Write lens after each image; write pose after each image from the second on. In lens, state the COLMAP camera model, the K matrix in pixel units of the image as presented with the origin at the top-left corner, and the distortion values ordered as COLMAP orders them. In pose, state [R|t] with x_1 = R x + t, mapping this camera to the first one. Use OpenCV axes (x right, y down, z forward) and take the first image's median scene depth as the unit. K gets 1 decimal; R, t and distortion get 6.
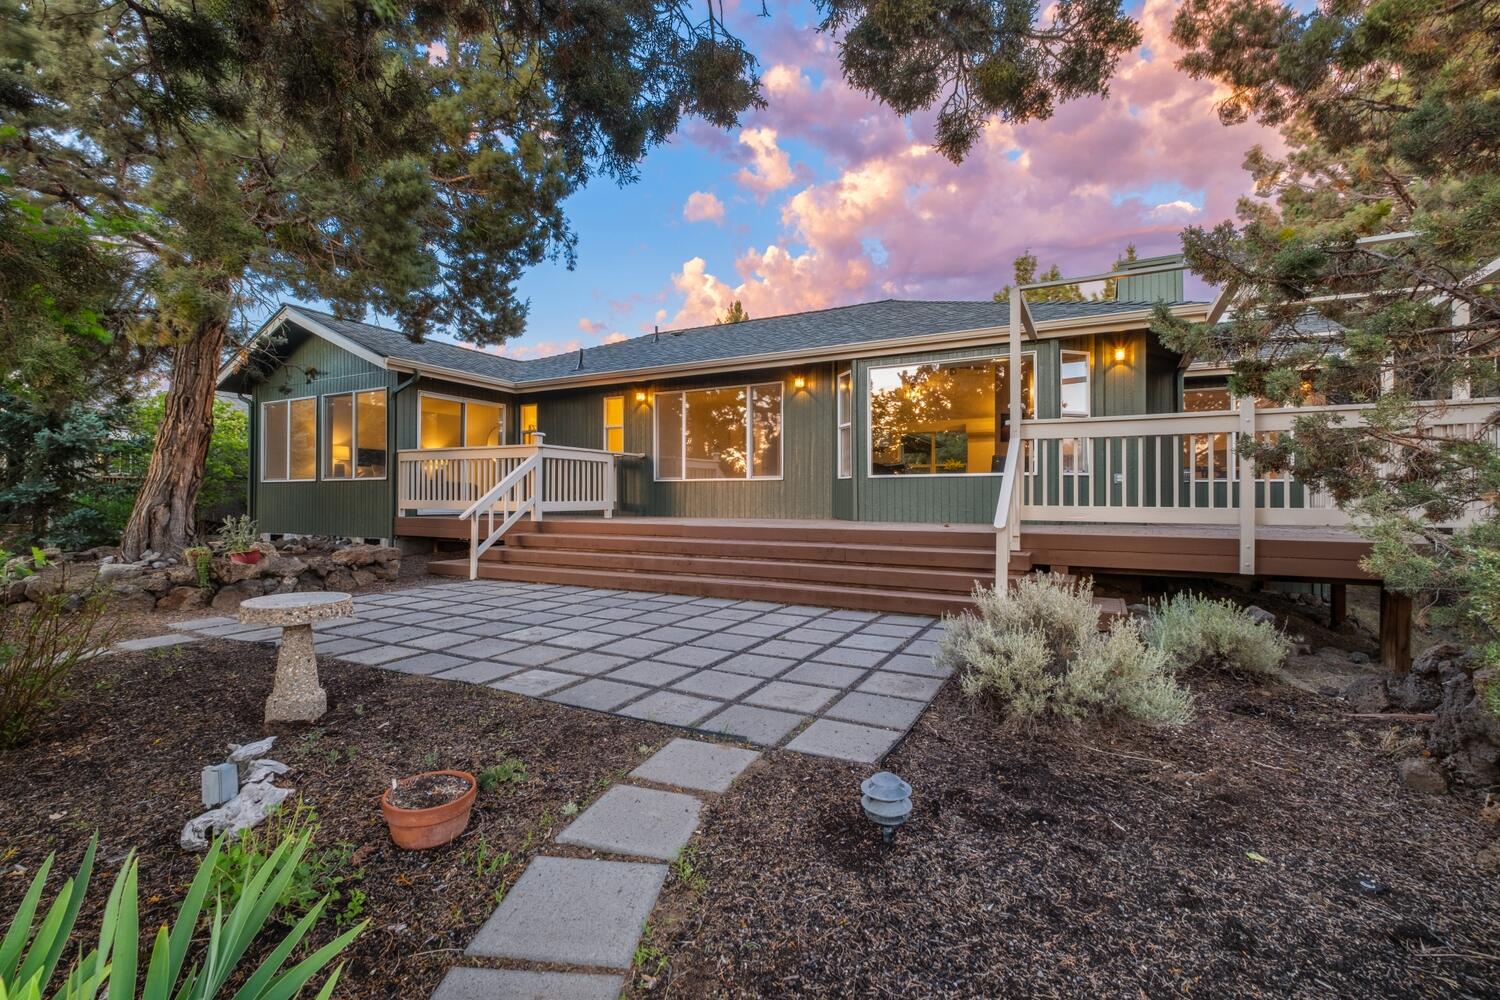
lens RADIAL K [[654.2, 0, 750.0], [0, 654.2, 500.0], [0, 0, 1]] dist [0.000996, 0.000020]
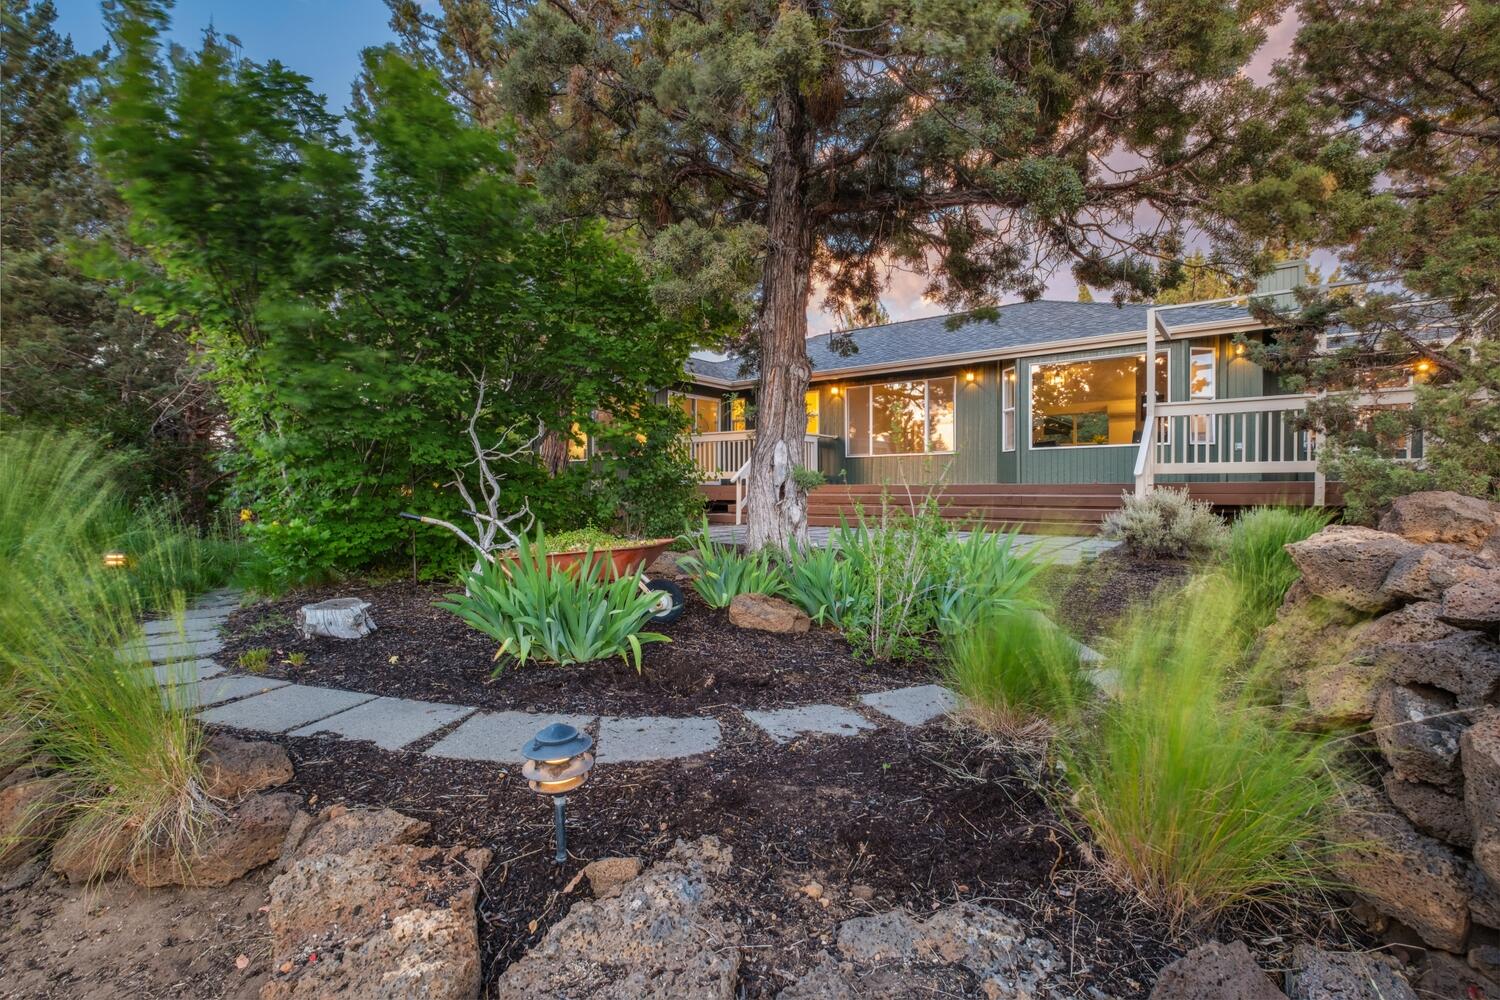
lens RADIAL K [[687.0, 0, 750.0], [0, 687.0, 500.0], [0, 0, 1]] dist [-0.002255, -0.000389]
pose [[0.988250, -0.002686, -0.152820, -0.152313], [0.004526, 0.999921, 0.011693, 0.044946], [0.152777, -0.012248, 0.988185, -0.410291]]
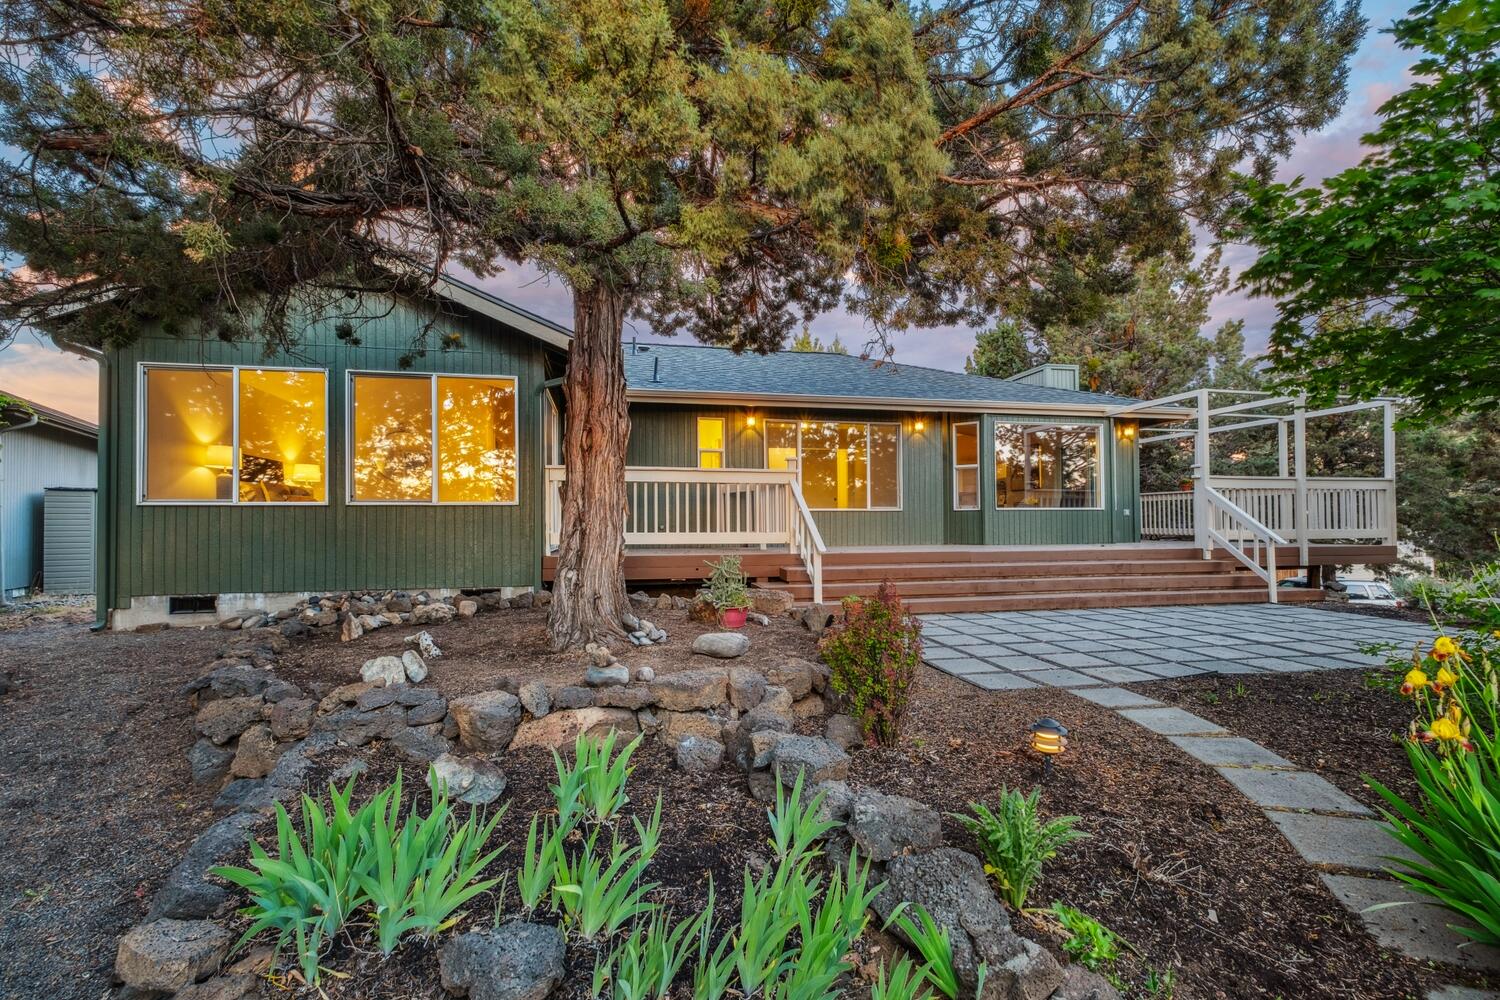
lens RADIAL K [[654.2, 0, 750.0], [0, 654.2, 500.0], [0, 0, 1]] dist [0.000996, 0.000020]
pose [[0.768071, 0.017650, 0.640121, -0.934721], [0.008441, 0.999254, -0.037680, -0.009416], [-0.640309, 0.034344, 0.767350, 0.330444]]
